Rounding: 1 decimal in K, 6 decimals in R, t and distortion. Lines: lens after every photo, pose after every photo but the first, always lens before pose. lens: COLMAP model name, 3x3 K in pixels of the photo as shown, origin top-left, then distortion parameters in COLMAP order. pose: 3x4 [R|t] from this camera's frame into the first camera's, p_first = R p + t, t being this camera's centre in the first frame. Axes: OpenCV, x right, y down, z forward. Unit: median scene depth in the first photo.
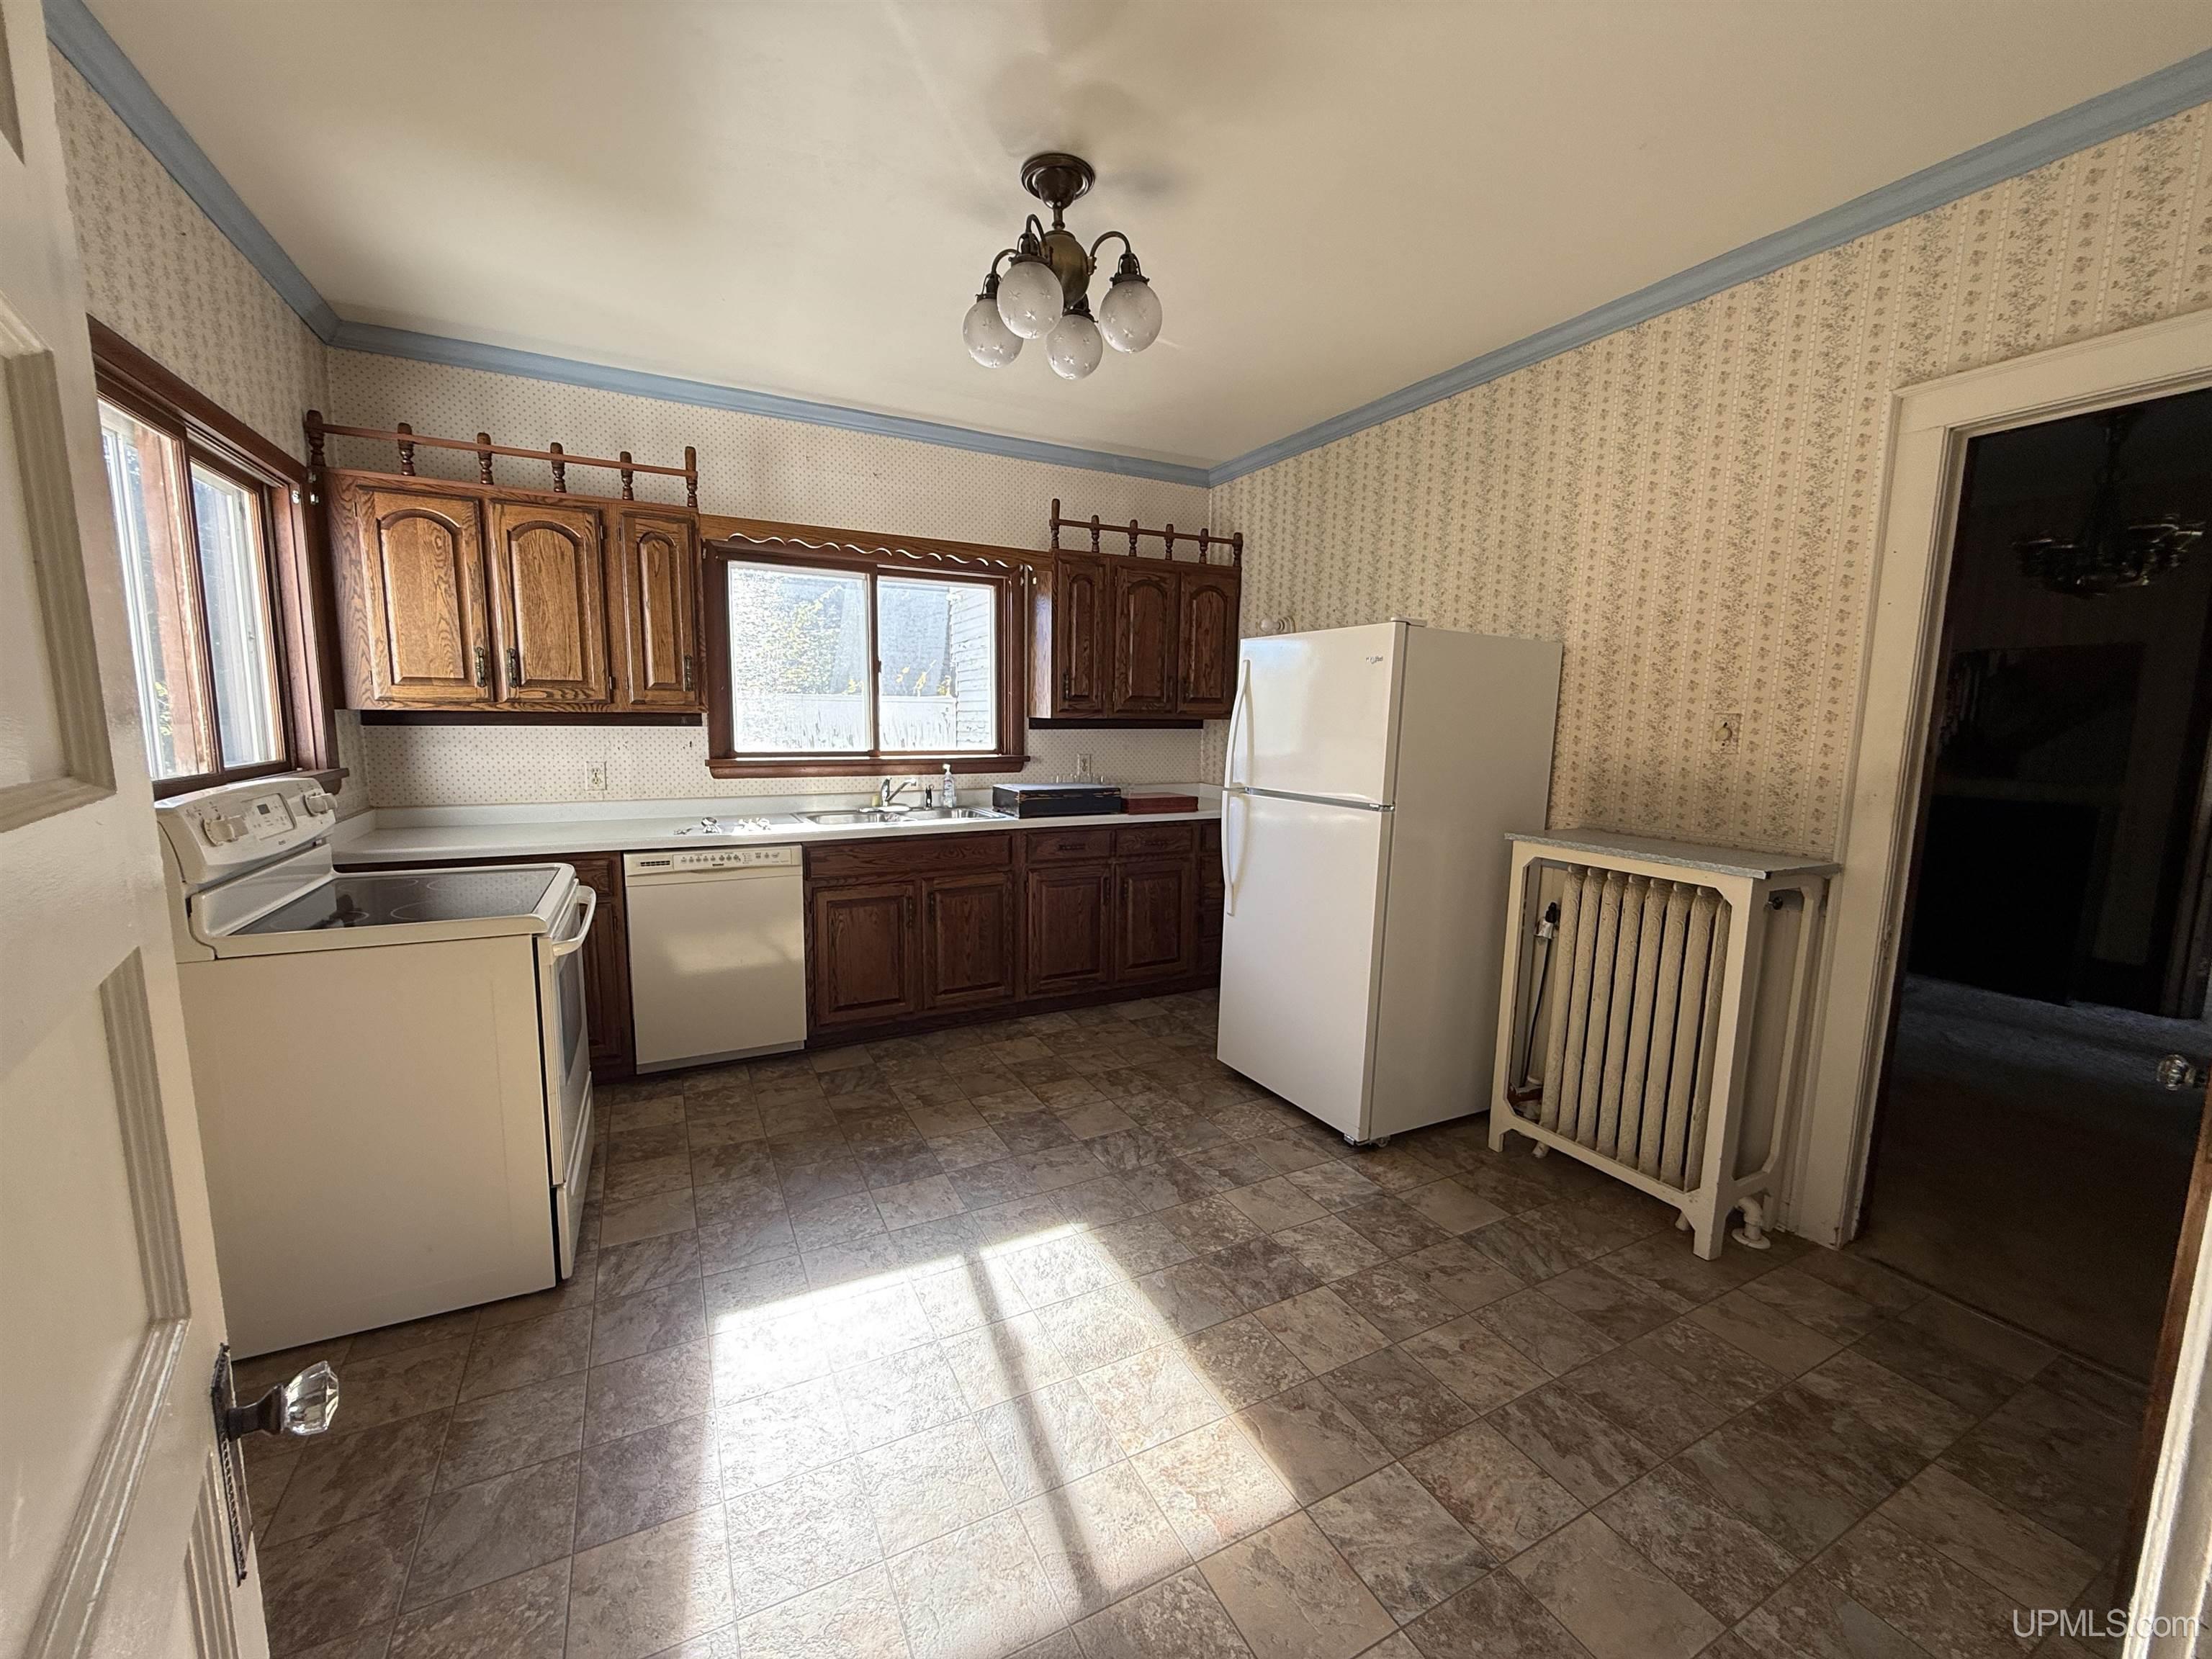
lens RADIAL K [[876.1, 0, 1106.0], [0, 876.1, 829.5], [0, 0, 1]] dist [-0.002868, -0.000197]
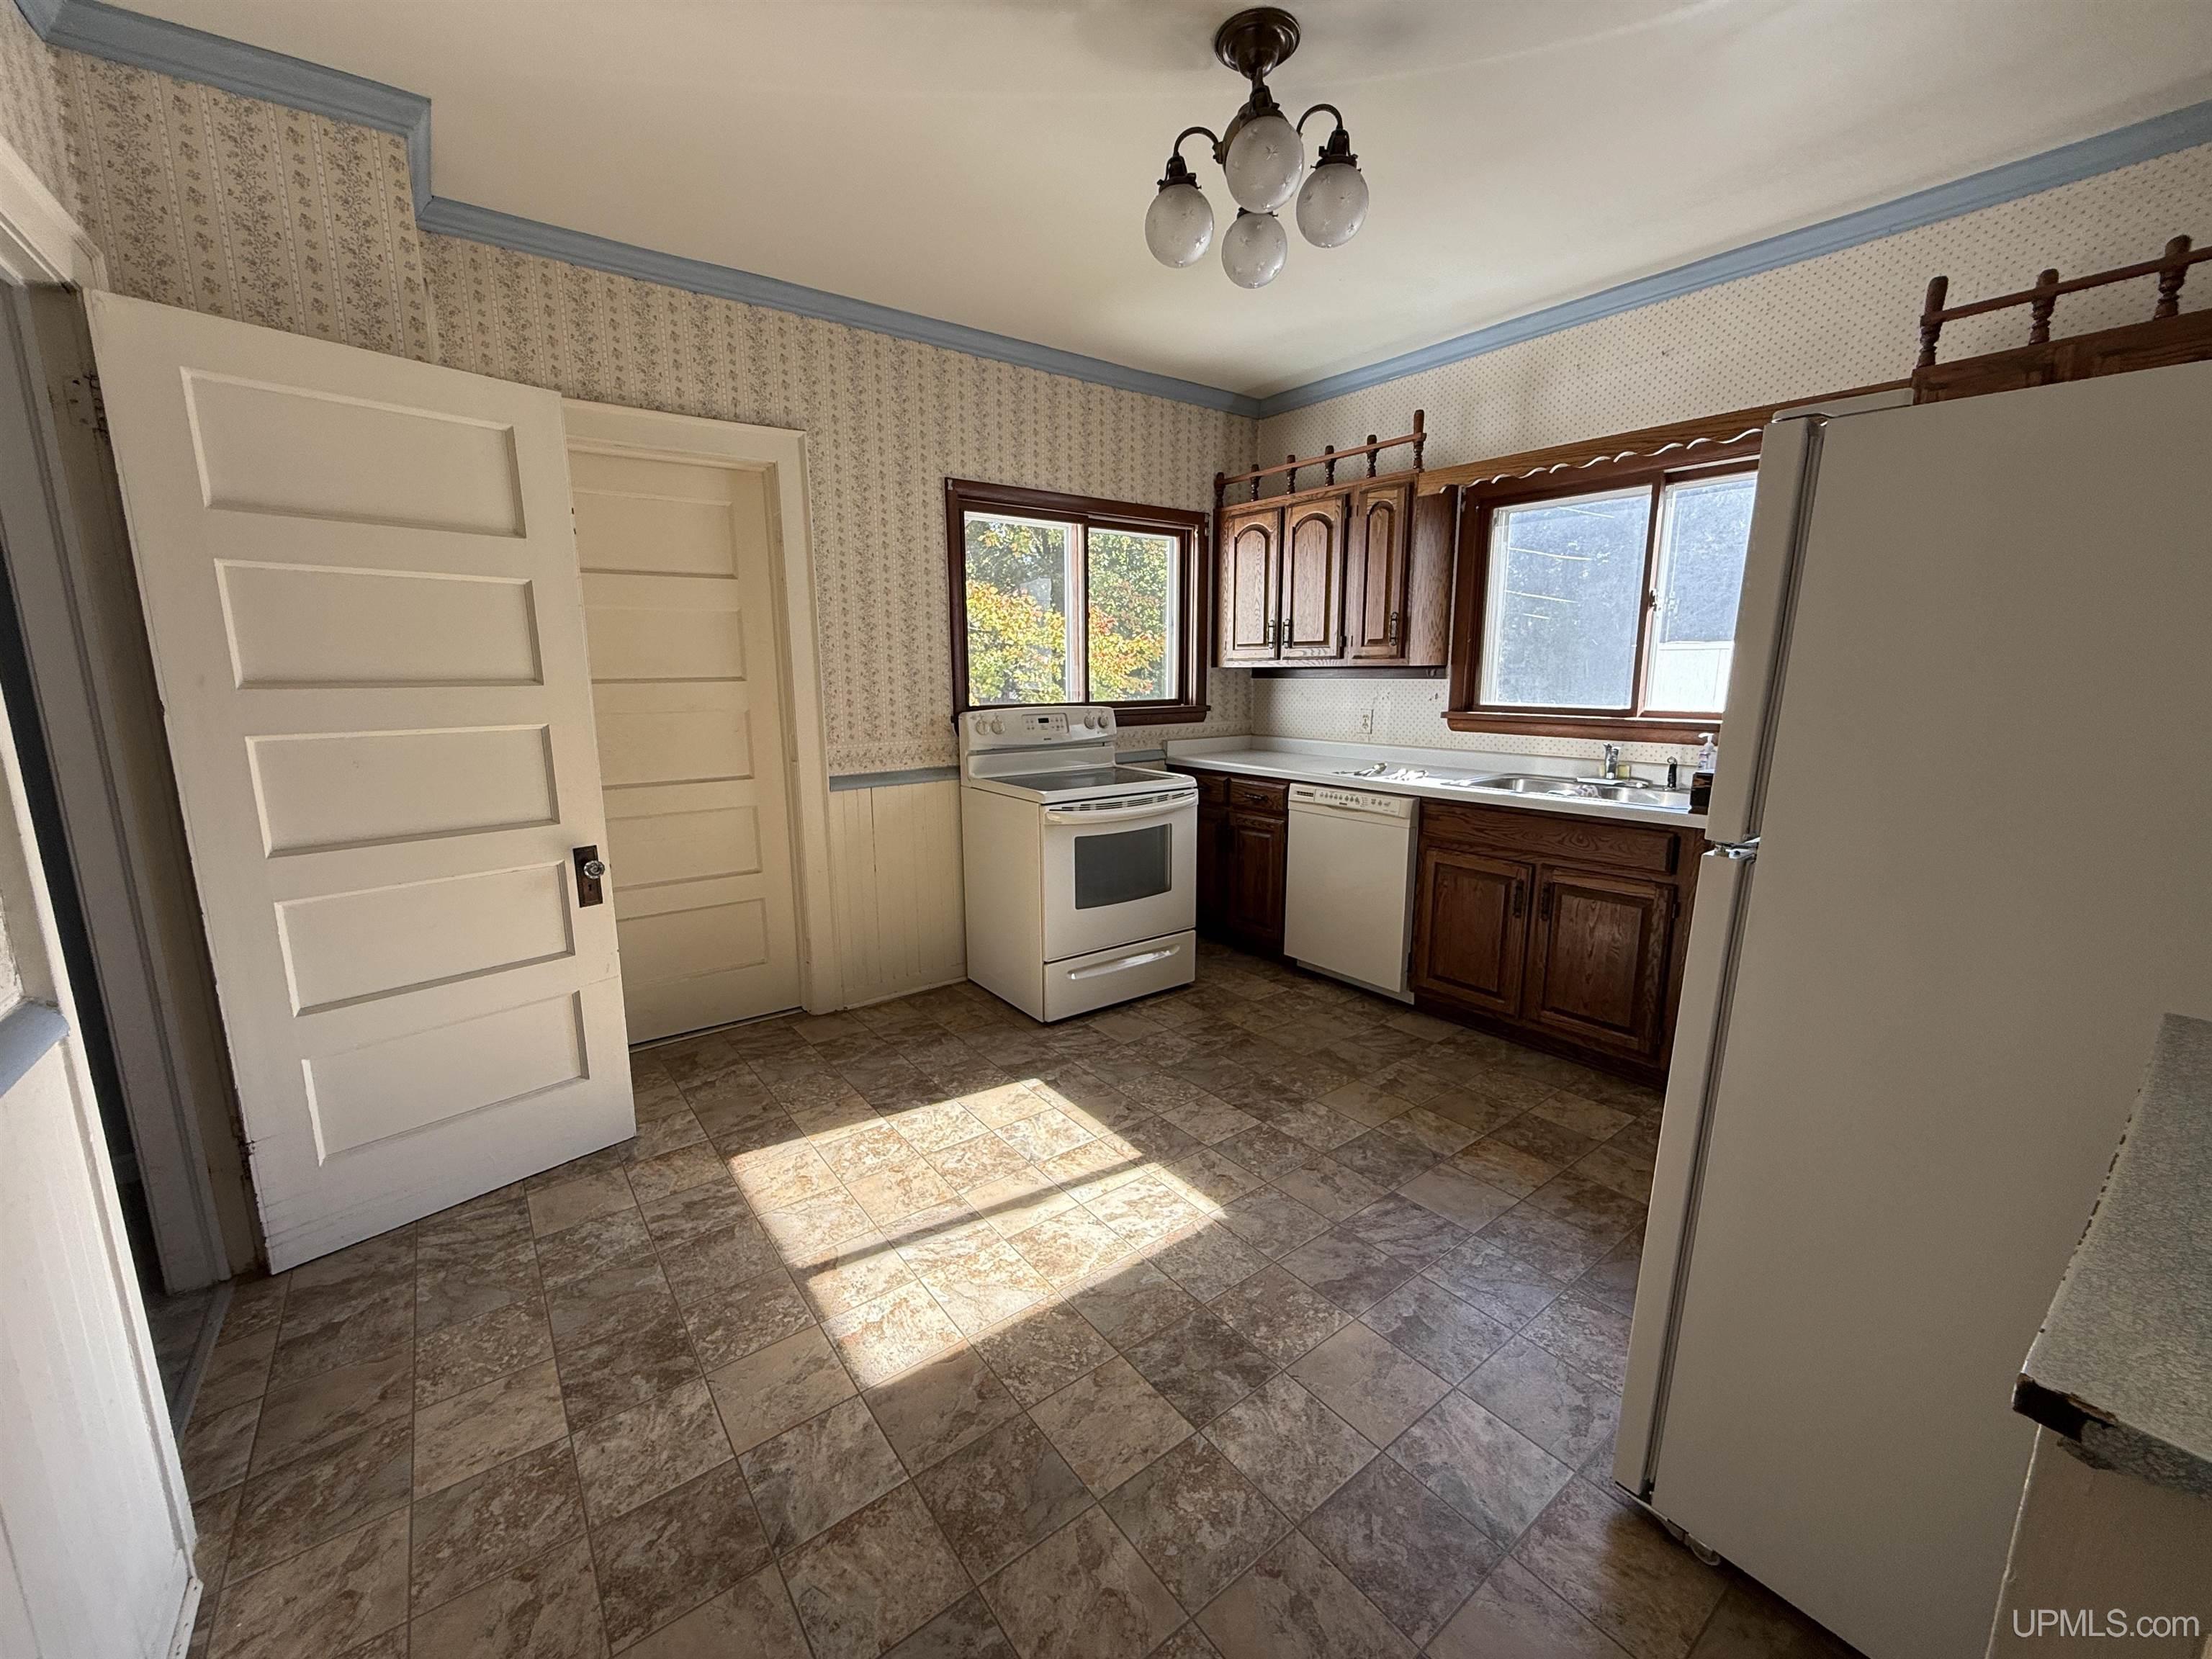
lens RADIAL K [[886.6, 0, 1106.0], [0, 886.6, 829.5], [0, 0, 1]] dist [0.002006, 0.000483]
pose [[0.166923, 0.164657, -0.972124, 0.804970], [-0.120308, 0.981991, 0.145670, -0.073703], [0.978603, 0.092638, 0.183726, 0.670267]]
